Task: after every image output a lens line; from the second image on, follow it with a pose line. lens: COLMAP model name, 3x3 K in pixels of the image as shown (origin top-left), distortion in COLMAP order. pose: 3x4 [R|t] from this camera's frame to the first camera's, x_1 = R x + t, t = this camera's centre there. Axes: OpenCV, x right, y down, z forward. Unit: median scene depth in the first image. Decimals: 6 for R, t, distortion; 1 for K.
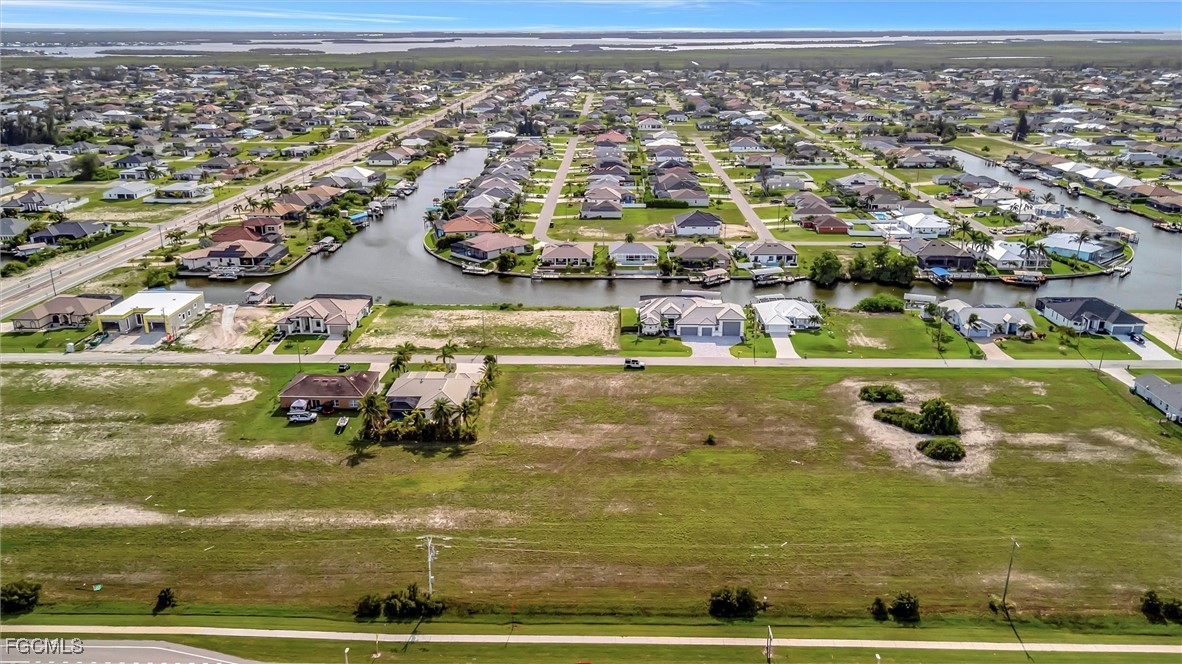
lens RADIAL K [[871.3, 0, 589.1], [0, 871.3, 332.6], [0, 0, 1]] dist [0.083734, -0.102980]
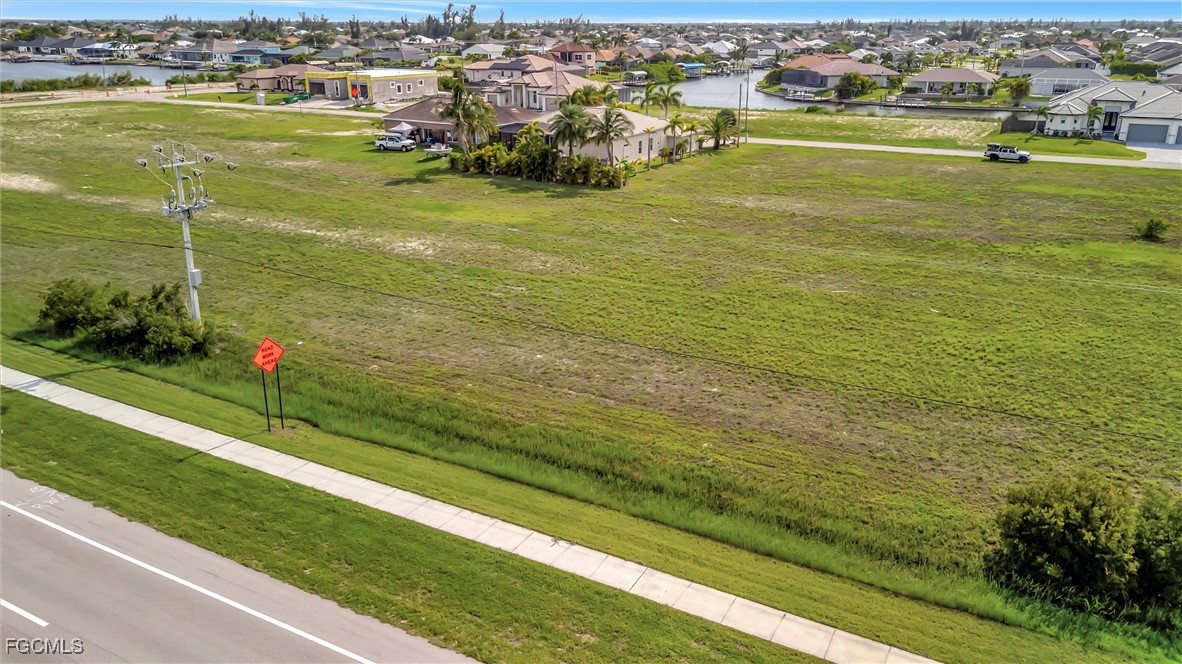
lens RADIAL K [[864.3, 0, 589.6], [0, 864.3, 334.8], [0, 0, 1]] dist [0.078913, -0.089370]
pose [[0.883086, 0.159633, -0.441222, 0.074022], [-0.153956, 0.986866, 0.048909, 0.142234], [0.443234, 0.024738, 0.896064, 0.404524]]
